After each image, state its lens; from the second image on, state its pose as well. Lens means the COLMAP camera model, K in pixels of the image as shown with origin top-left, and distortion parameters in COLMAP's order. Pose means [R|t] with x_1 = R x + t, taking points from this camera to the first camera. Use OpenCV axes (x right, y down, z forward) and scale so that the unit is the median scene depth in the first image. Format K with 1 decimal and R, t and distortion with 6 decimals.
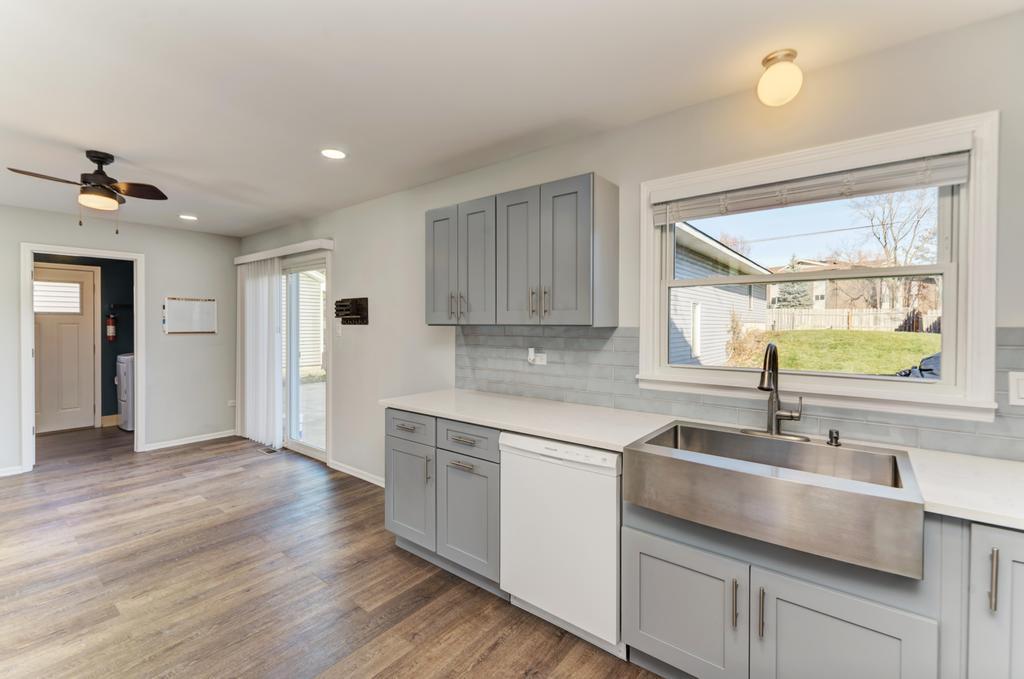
lens RADIAL K [[452.7, 0, 514.2], [0, 452.7, 331.0], [0, 0, 1]] dist [0.012820, -0.002942]
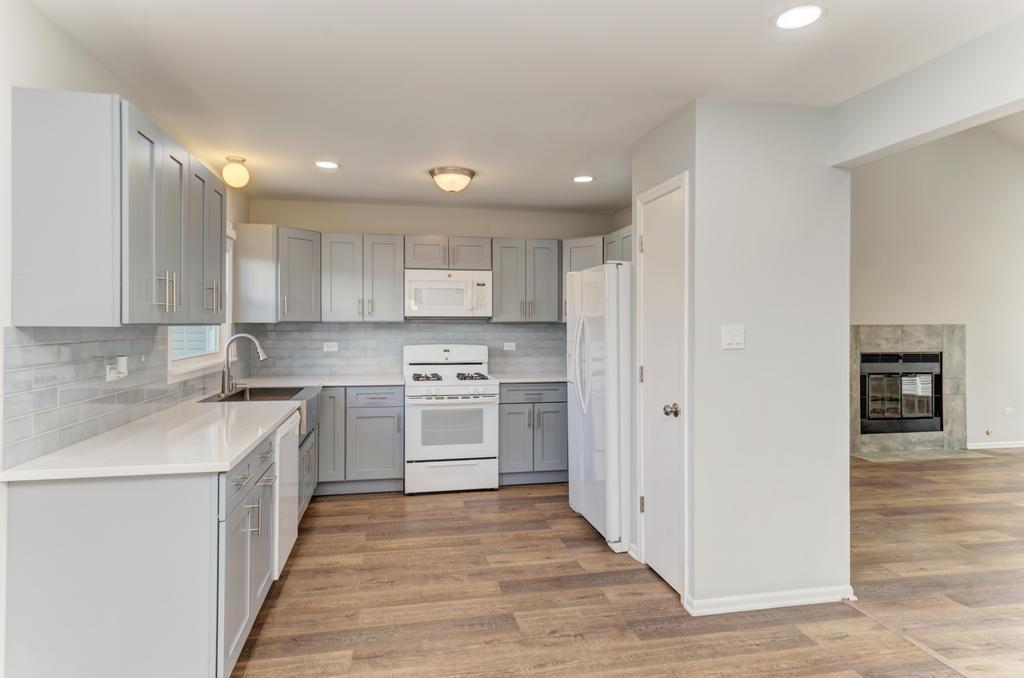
lens RADIAL K [[594.4, 0, 508.4], [0, 594.4, 325.5], [0, 0, 1]] dist [0.025267, -0.003400]
pose [[-0.765995, -0.009000, 0.642784, -0.665694], [0.003631, 0.999825, 0.018326, -0.016842], [-0.642837, 0.016372, -0.765828, 0.867152]]
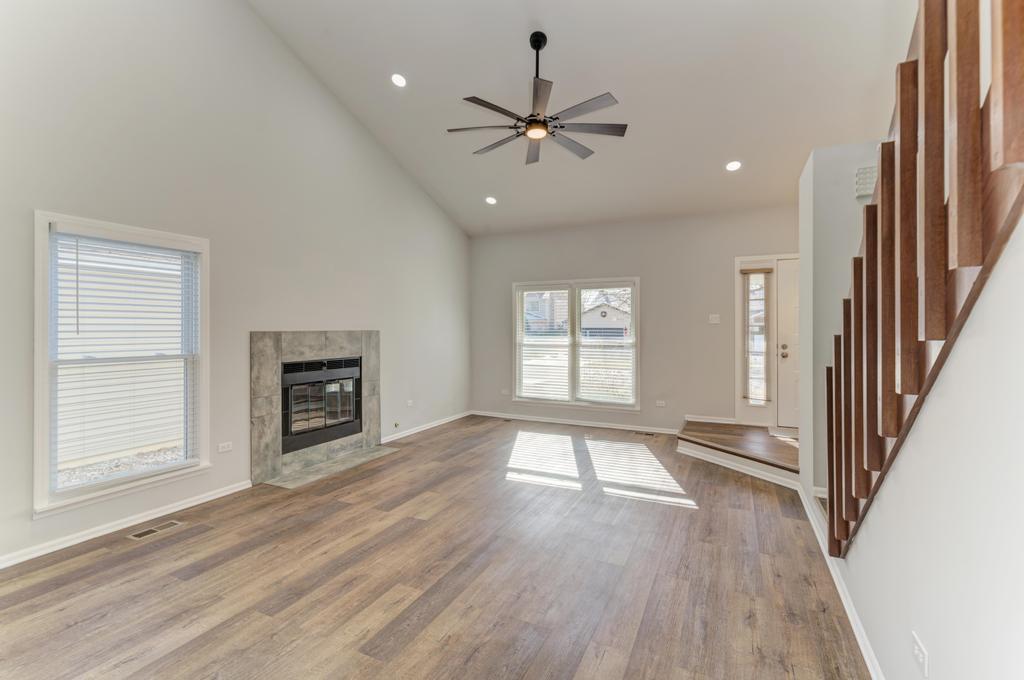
lens RADIAL K [[452.7, 0, 517.5], [0, 452.7, 322.2], [0, 0, 1]] dist [0.012820, -0.002942]
pose [[-0.973275, -0.003857, -0.229609, -0.655343], [-0.003617, 0.999992, -0.001465, -0.009245], [0.229613, -0.000595, -0.973282, 0.258241]]
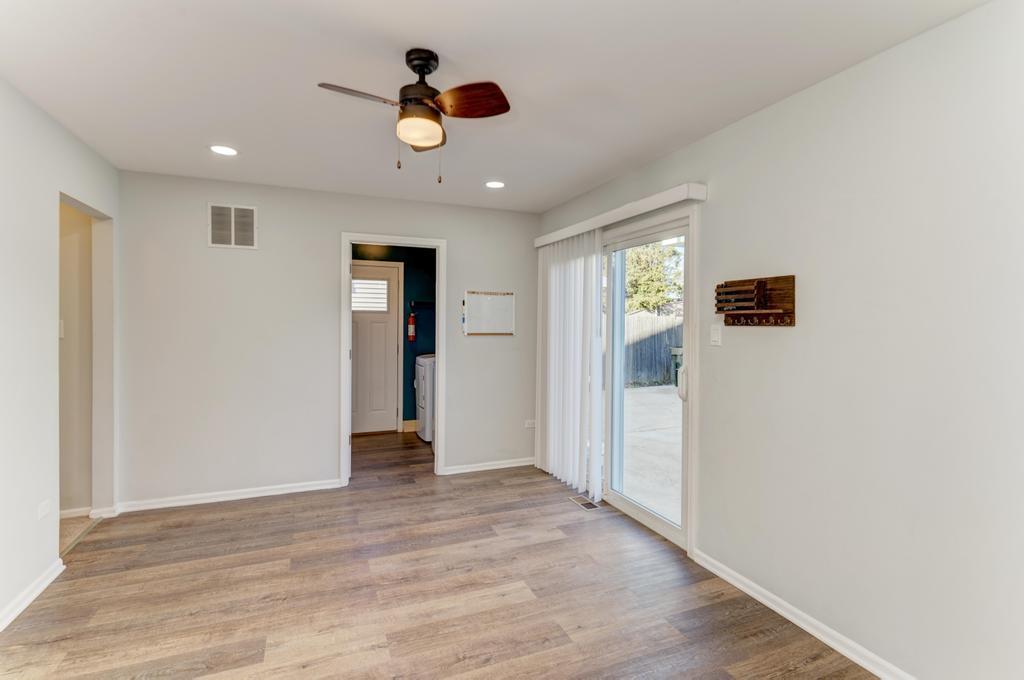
lens RADIAL K [[477.6, 0, 505.0], [0, 477.6, 334.8], [0, 0, 1]] dist [0.011070, -0.000556]
pose [[0.873669, 0.016138, -0.486253, -0.322296], [-0.012343, 0.999863, 0.011005, -0.005456], [0.486364, -0.003613, 0.873749, 0.320565]]
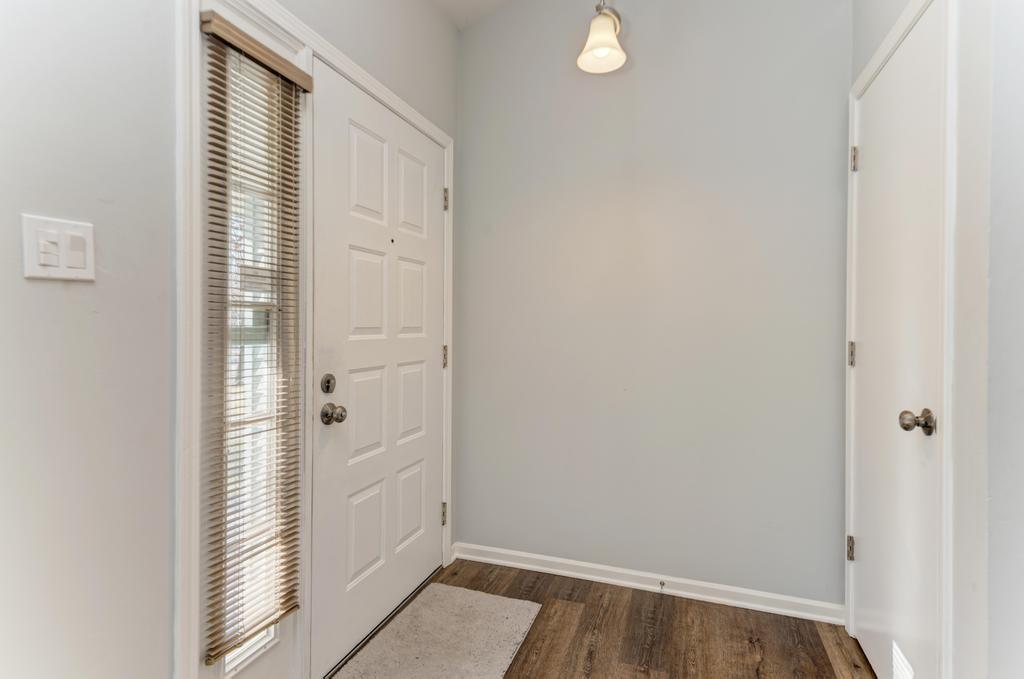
lens RADIAL K [[525.2, 0, 499.2], [0, 525.2, 324.5], [0, 0, 1]] dist [0.007402, -0.000956]
pose [[0.319024, 0.005154, -0.947733, -1.267837], [-0.021475, 0.999768, -0.001792, 0.007943], [0.947503, 0.020924, 0.319060, -0.840788]]
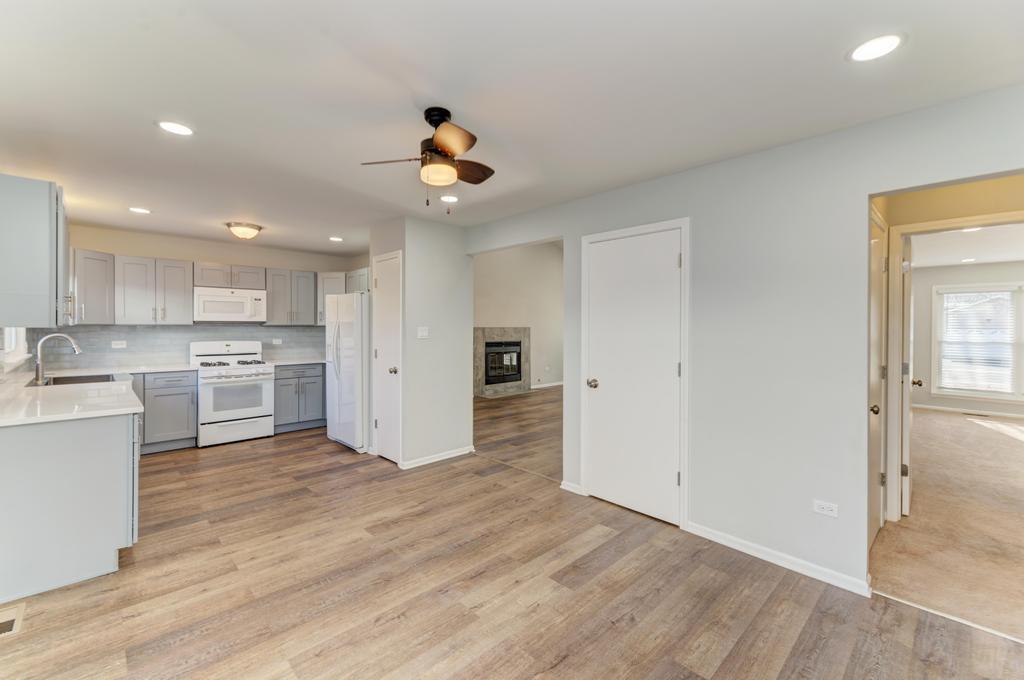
lens RADIAL K [[431.8, 0, 516.6], [0, 431.8, 329.4], [0, 0, 1]] dist [-0.001674, -0.000371]
pose [[-0.993128, -0.009382, 0.116661, -0.762589], [-0.007051, 0.999768, 0.020374, -0.021081], [-0.116825, 0.019411, -0.992963, 1.166021]]
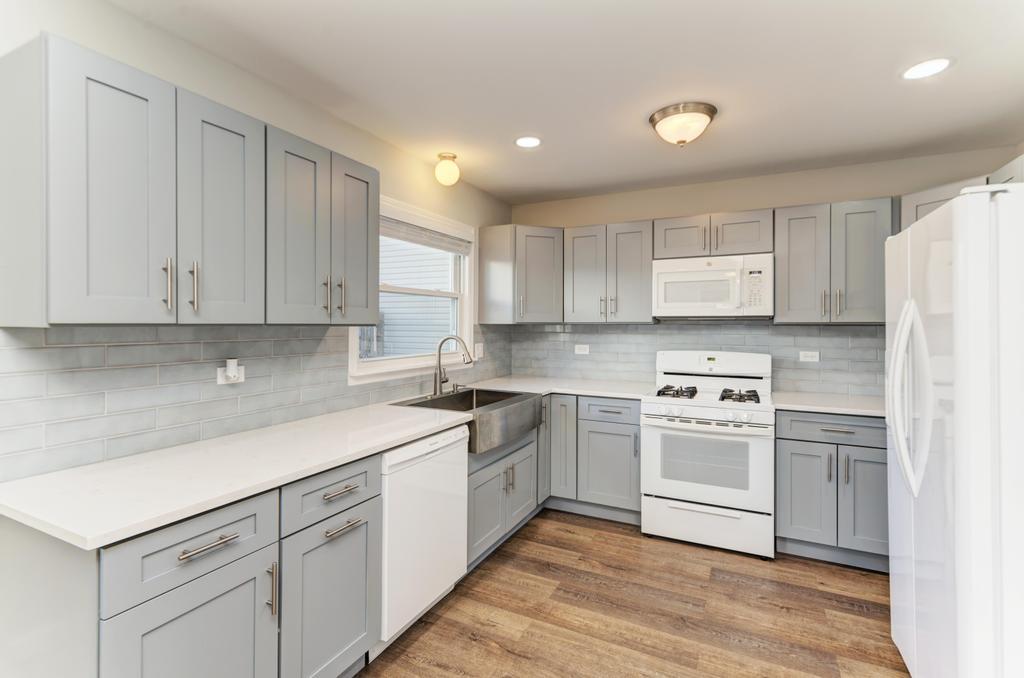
lens RADIAL K [[477.6, 0, 512.1], [0, 477.6, 327.7], [0, 0, 1]] dist [0.011070, -0.000556]
pose [[-0.210108, -0.012530, 0.977598, -0.475856], [0.010119, 0.999836, 0.014990, -0.009655], [-0.977626, 0.013041, -0.209947, 0.485887]]
